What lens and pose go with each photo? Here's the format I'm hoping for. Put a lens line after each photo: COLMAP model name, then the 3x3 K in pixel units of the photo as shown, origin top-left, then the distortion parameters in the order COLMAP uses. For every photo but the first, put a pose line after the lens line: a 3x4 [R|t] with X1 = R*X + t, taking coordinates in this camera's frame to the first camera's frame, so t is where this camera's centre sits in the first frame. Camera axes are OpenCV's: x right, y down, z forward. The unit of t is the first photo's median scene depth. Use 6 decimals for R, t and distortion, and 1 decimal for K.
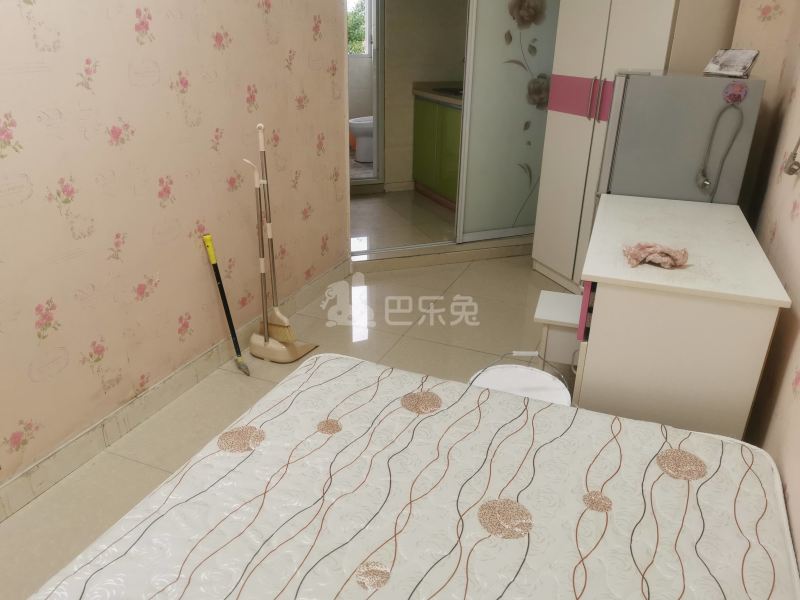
lens RADIAL K [[617.5, 0, 397.2], [0, 617.5, 299.1], [0, 0, 1]] dist [0.050011, -0.050274]
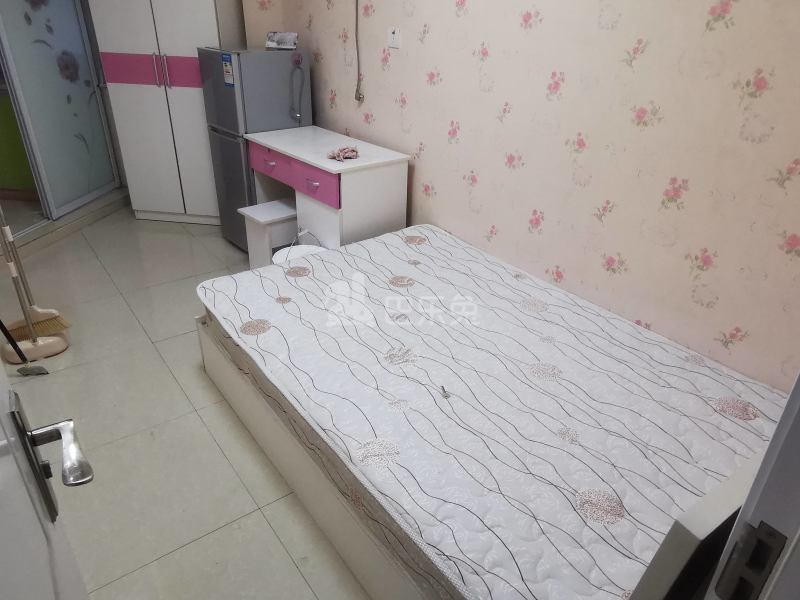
lens RADIAL K [[575.8, 0, 403.1], [0, 575.8, 292.9], [0, 0, 1]] dist [0.015964, 0.009082]
pose [[0.502997, -0.400690, 0.765795, -0.884095], [0.333351, 0.907426, 0.255841, -0.068897], [-0.797415, 0.126592, 0.590003, -0.085957]]
